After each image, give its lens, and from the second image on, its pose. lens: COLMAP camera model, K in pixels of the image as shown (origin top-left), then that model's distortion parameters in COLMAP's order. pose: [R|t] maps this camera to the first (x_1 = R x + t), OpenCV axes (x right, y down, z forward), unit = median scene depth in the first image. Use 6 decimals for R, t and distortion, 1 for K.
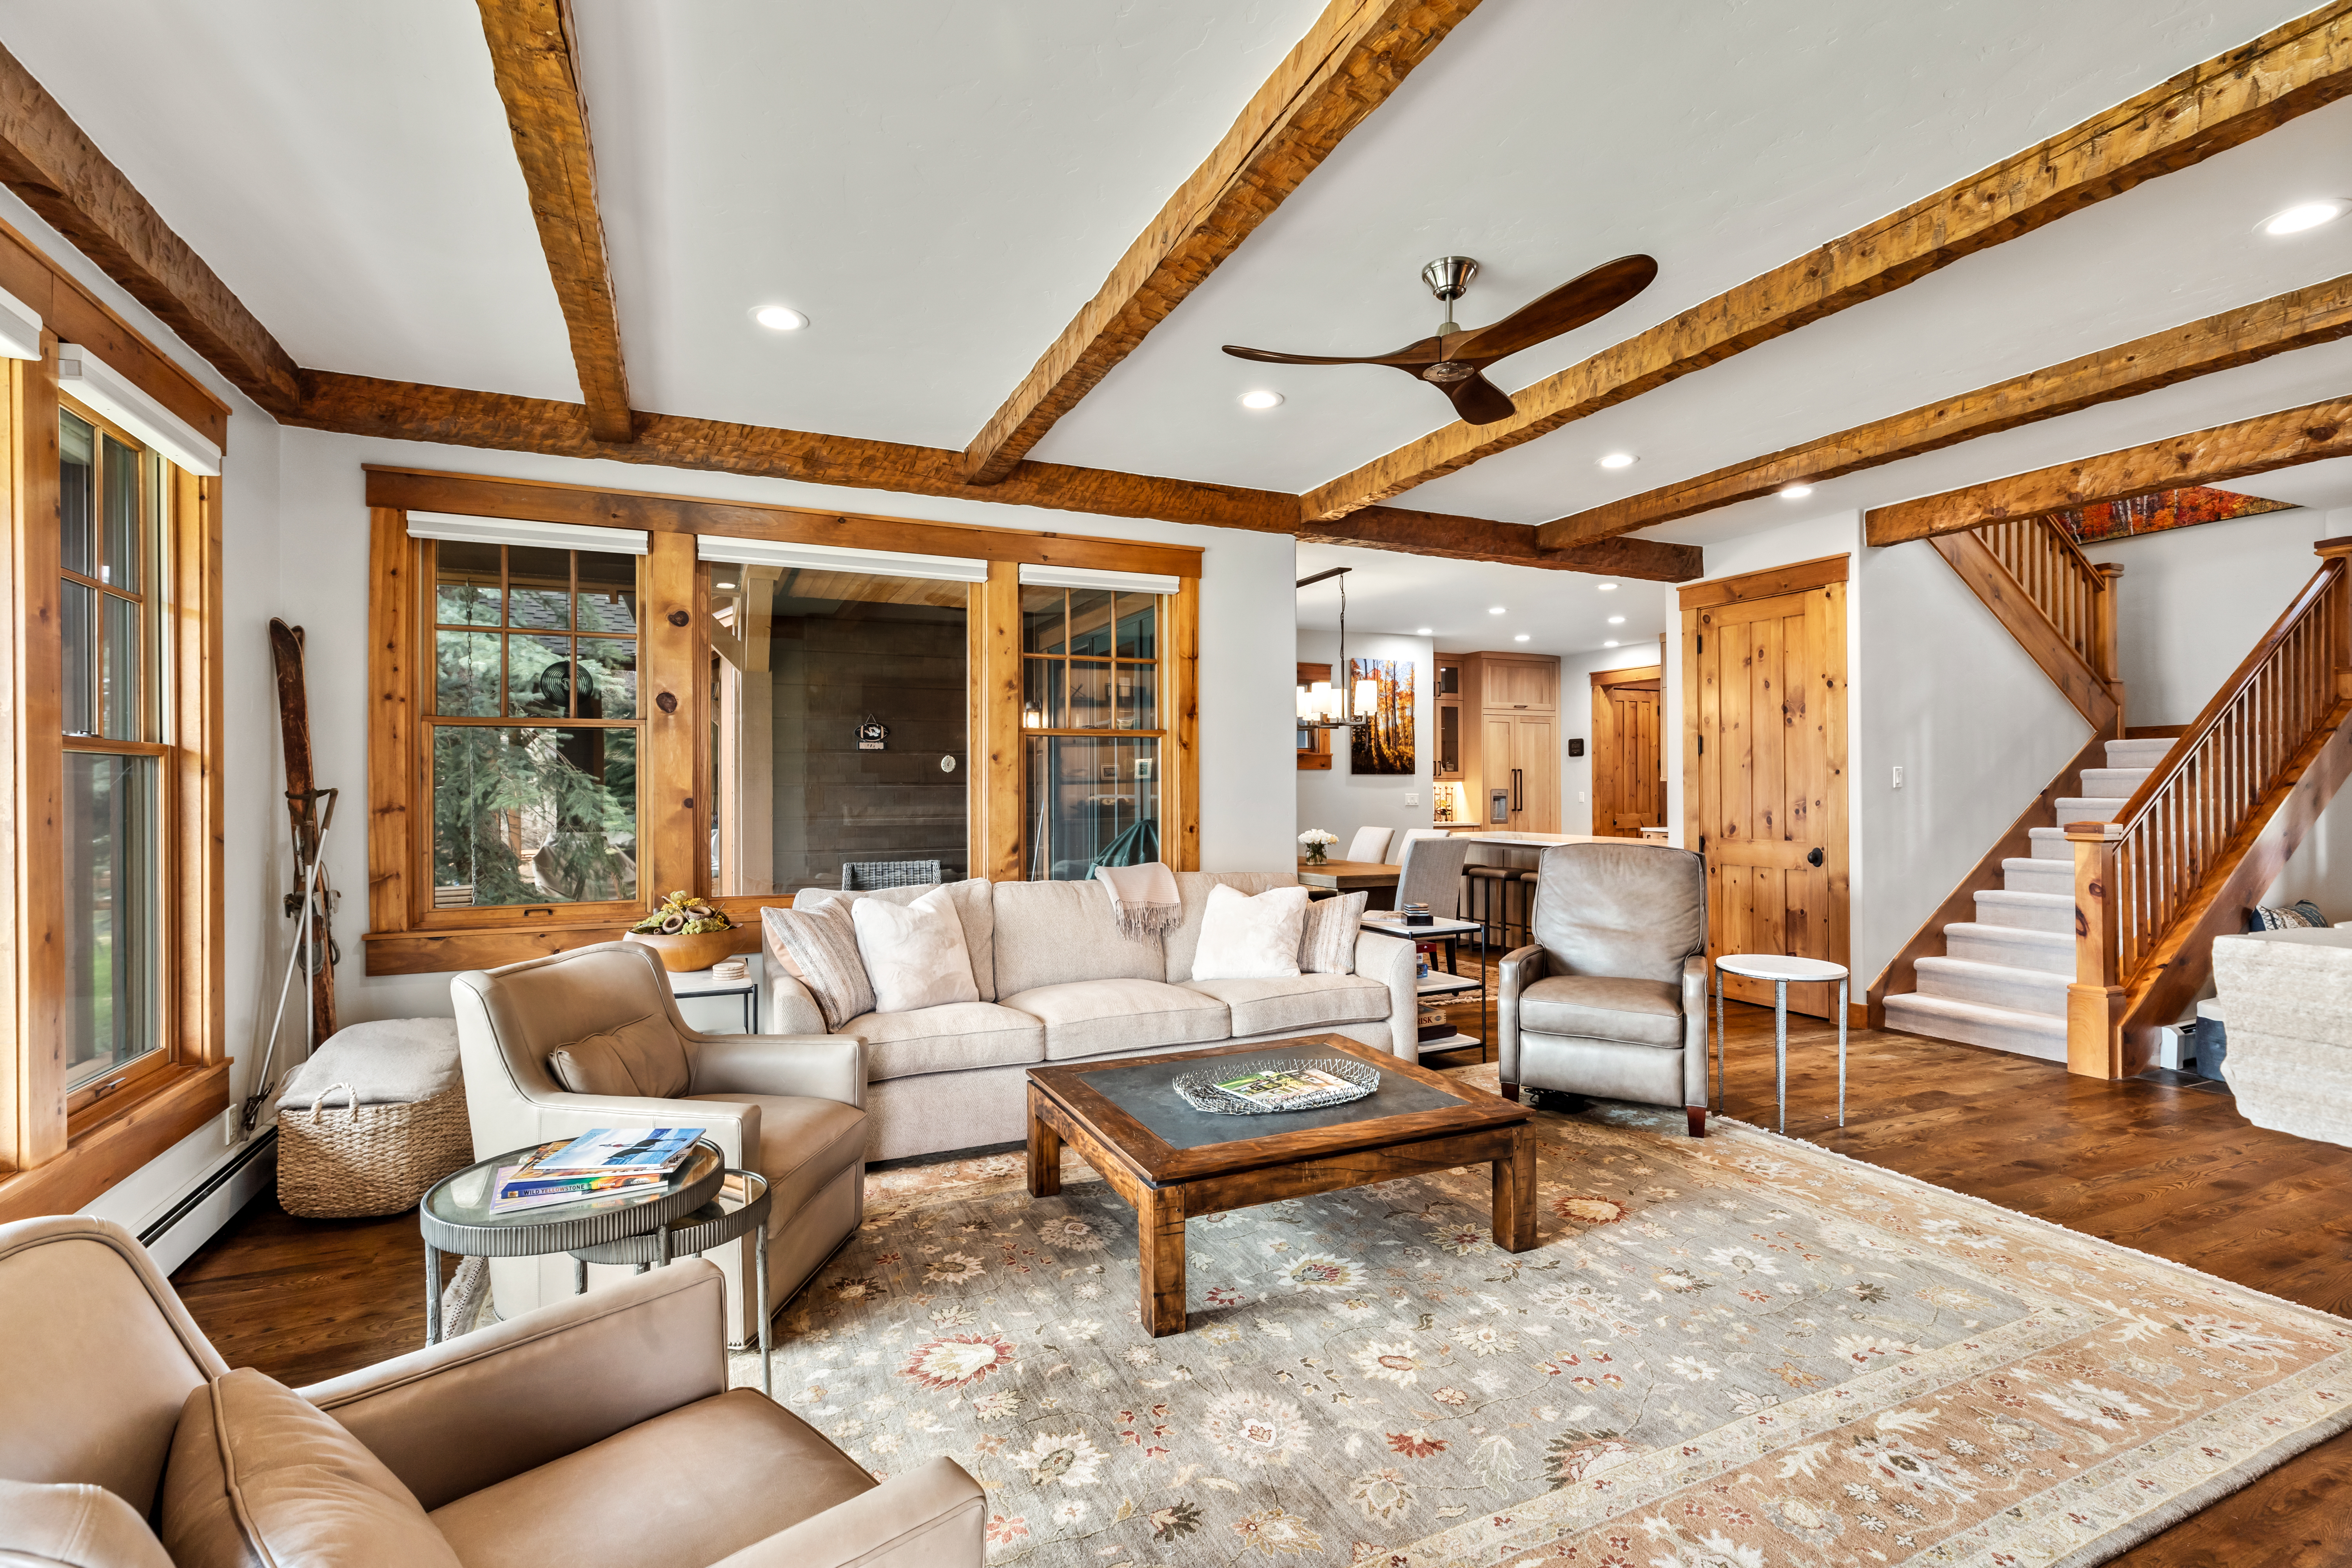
lens RADIAL K [[1059.8, 0, 1173.5], [0, 1059.8, 788.8], [0, 0, 1]] dist [0.003855, 0.000348]
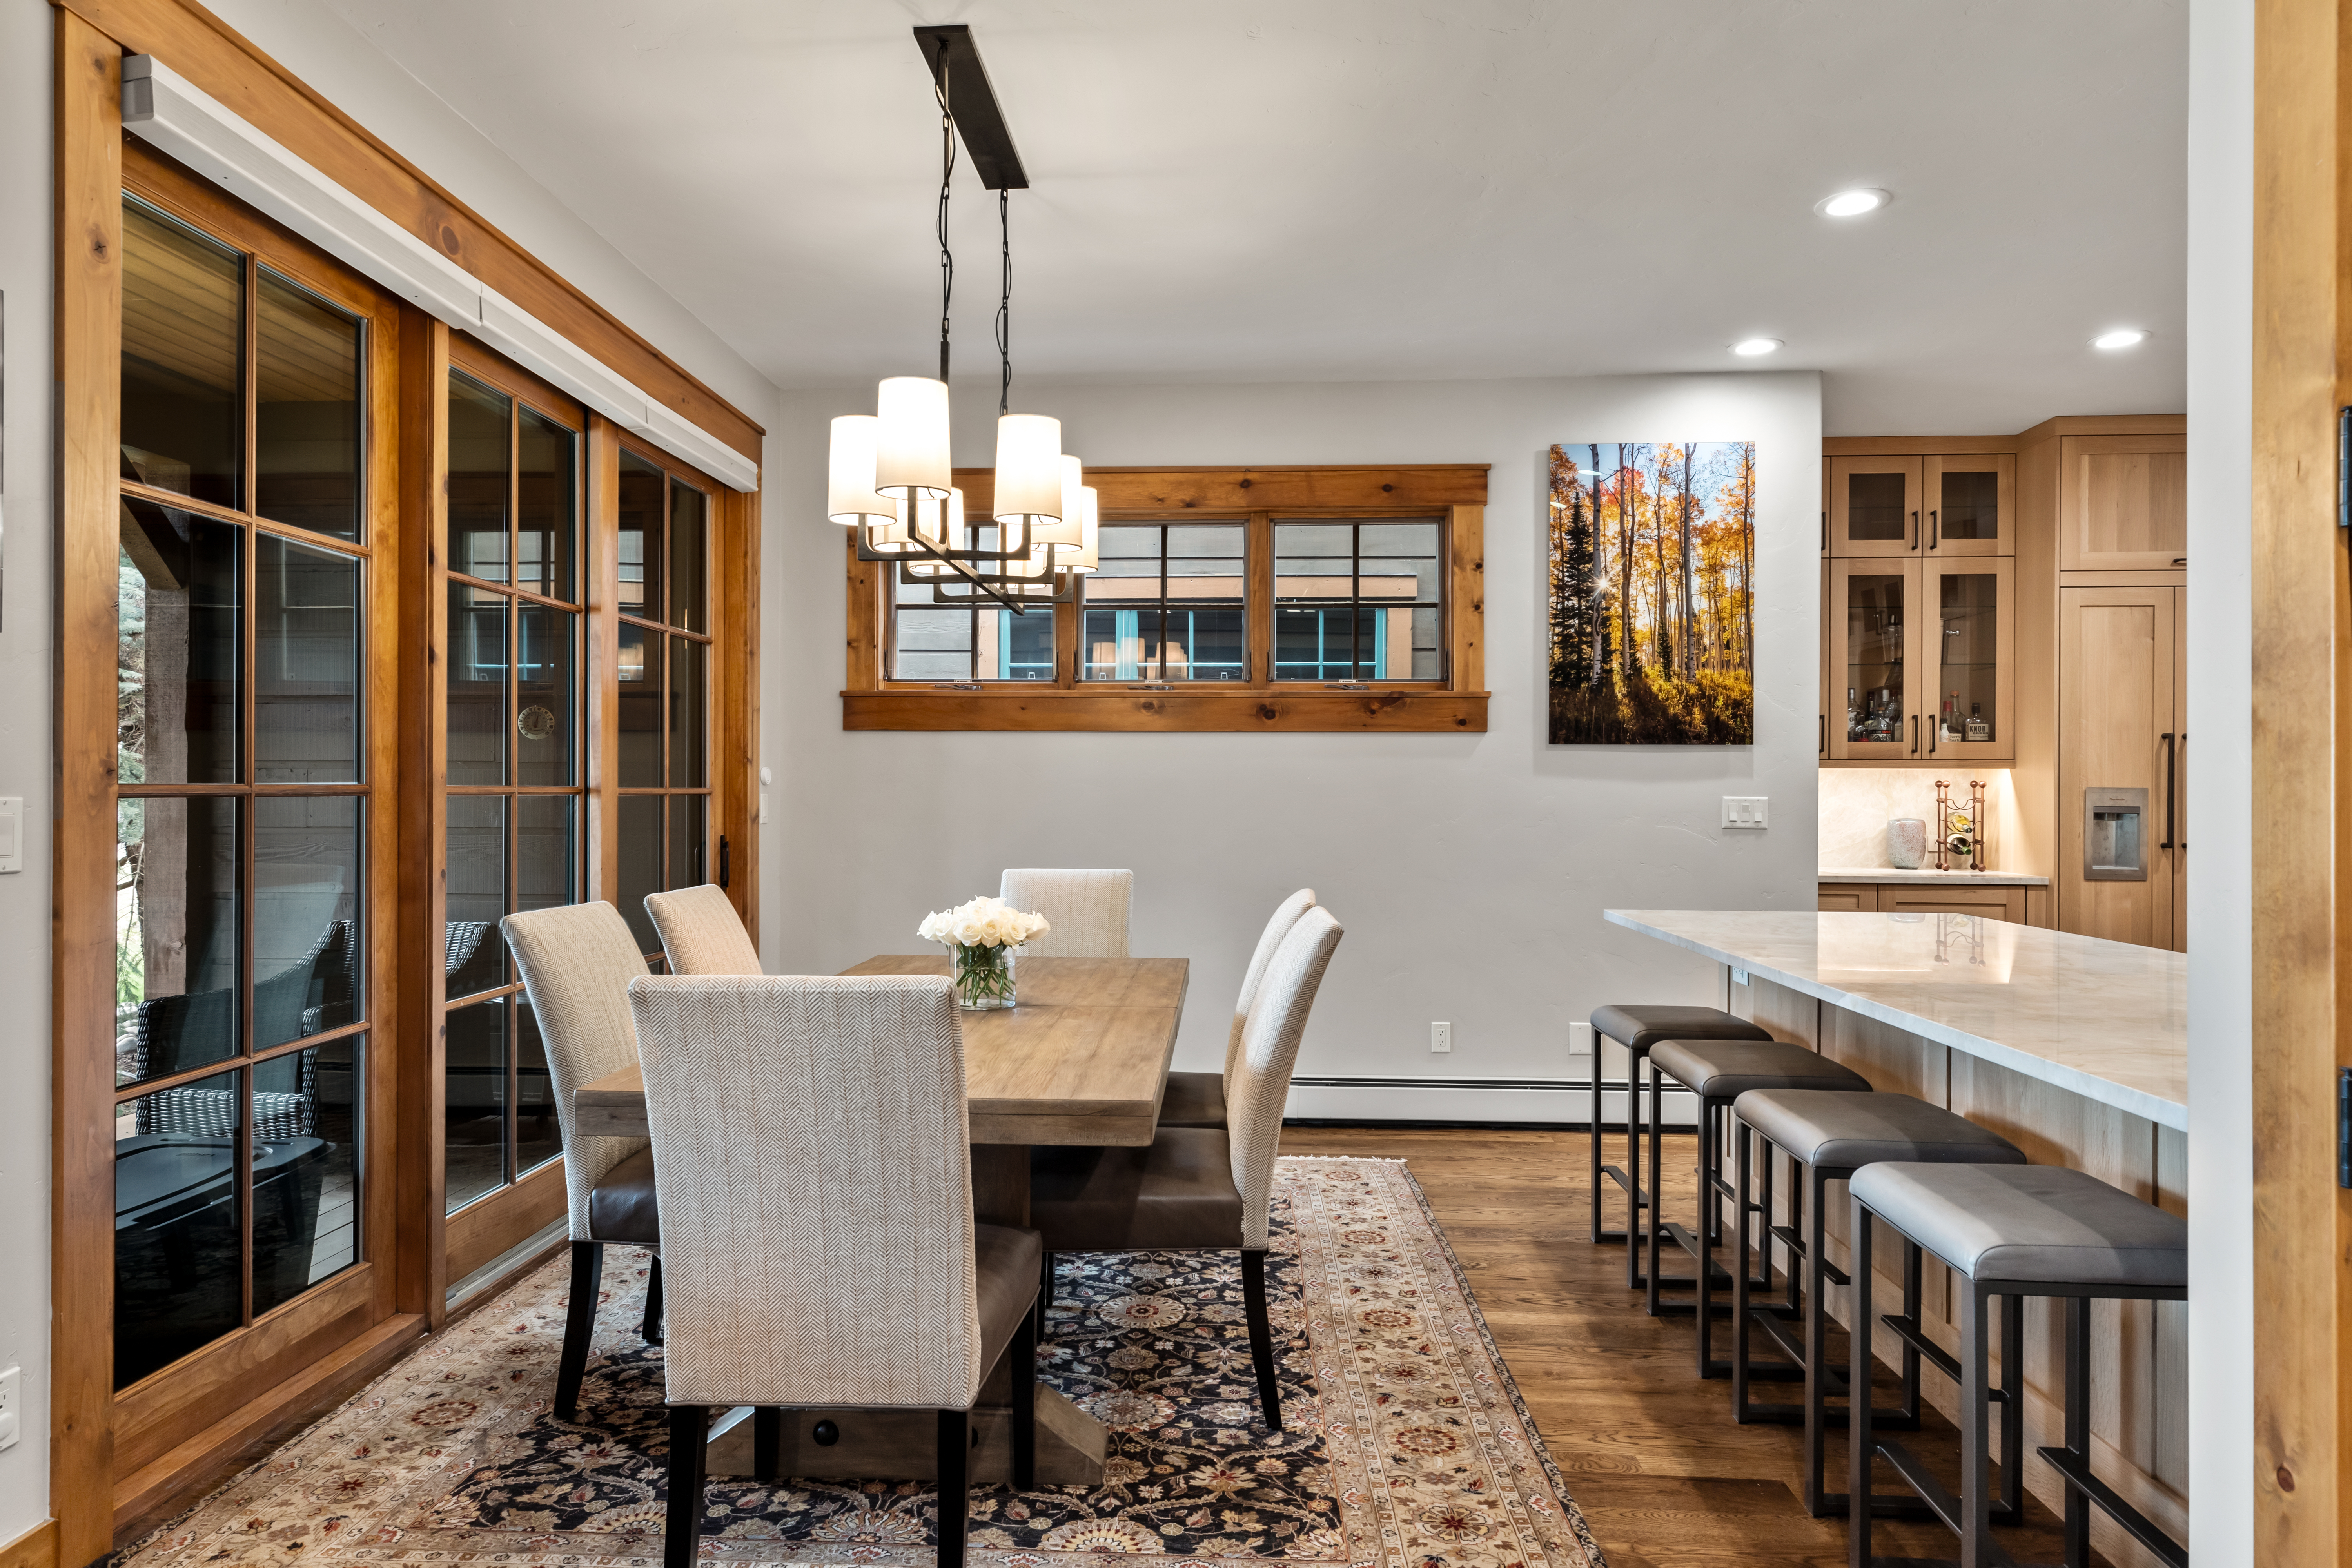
lens RADIAL K [[1440.8, 0, 1164.5], [0, 1440.8, 790.7], [0, 0, 1]] dist [0.001458, -0.000082]
pose [[0.886679, 0.007732, -0.462322, 0.251041], [-0.007677, 0.999969, 0.002000, 0.002829], [0.462323, 0.001776, 0.886710, 0.410712]]
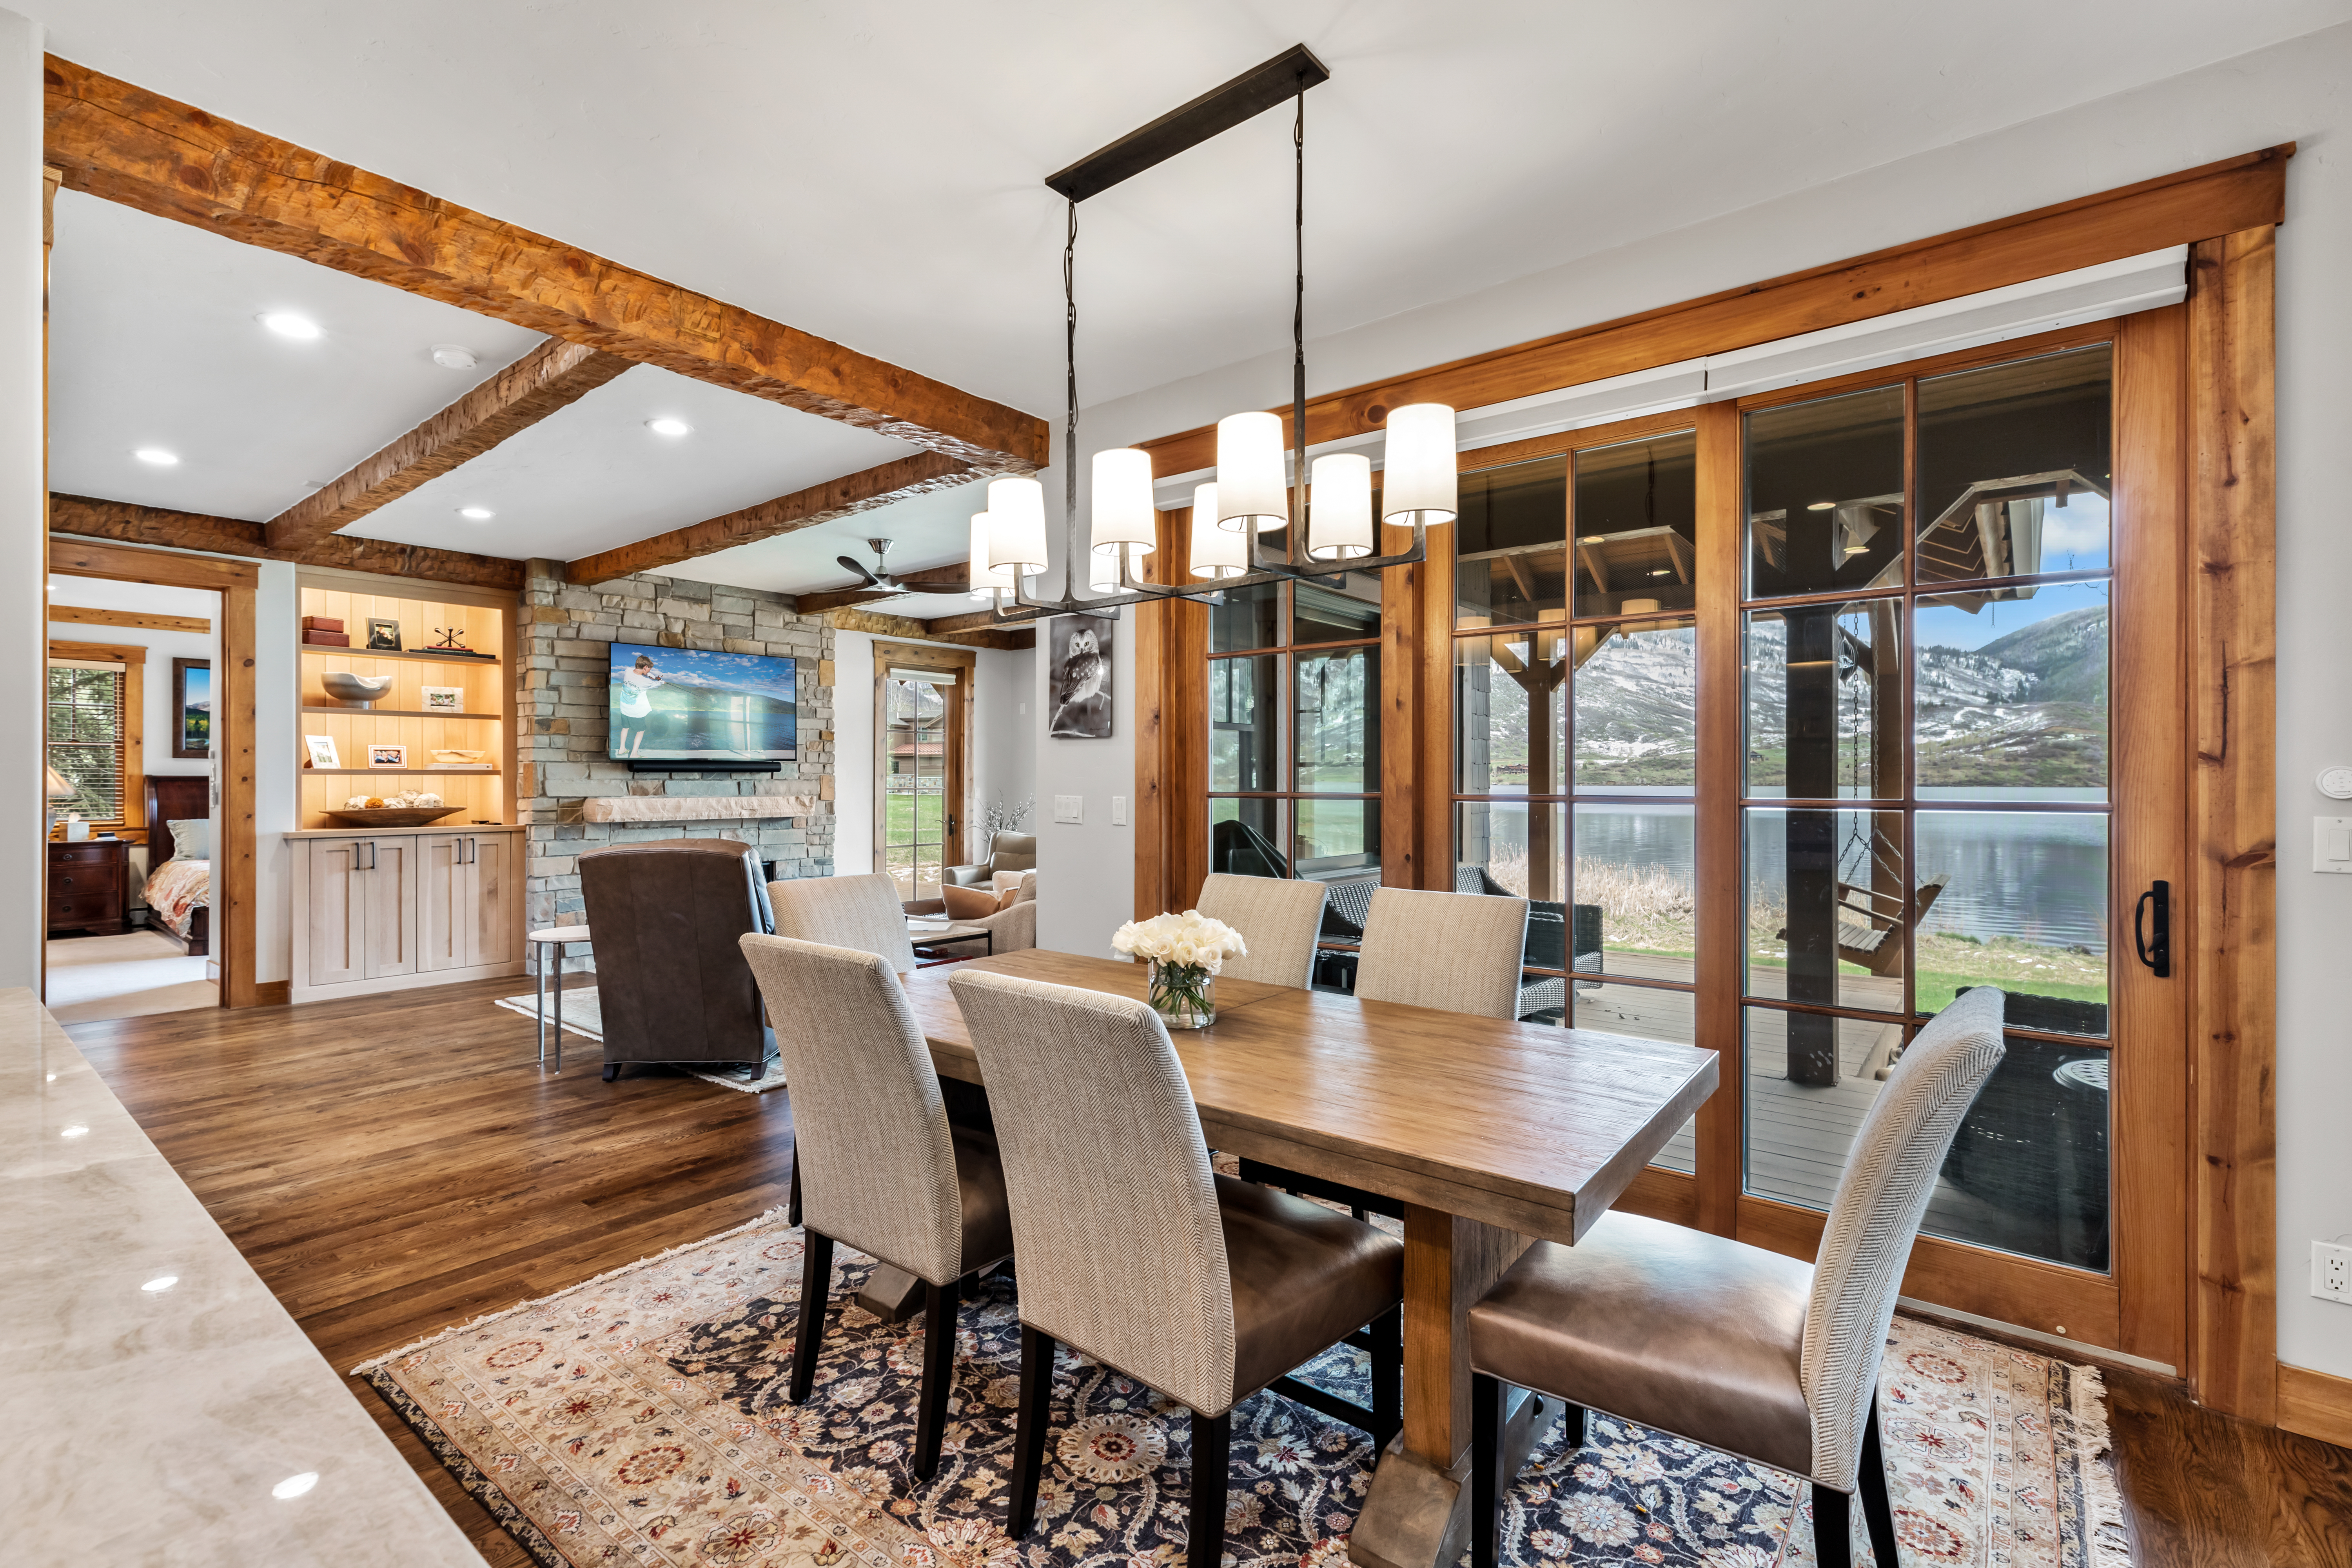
lens RADIAL K [[1059.8, 0, 1166.1], [0, 1059.8, 774.5], [0, 0, 1]] dist [0.003855, 0.000348]
pose [[-0.897435, 0.006993, -0.441091, 0.185415], [0.008280, 0.999965, -0.000993, -0.001657], [0.441069, -0.004543, -0.897462, 0.806680]]
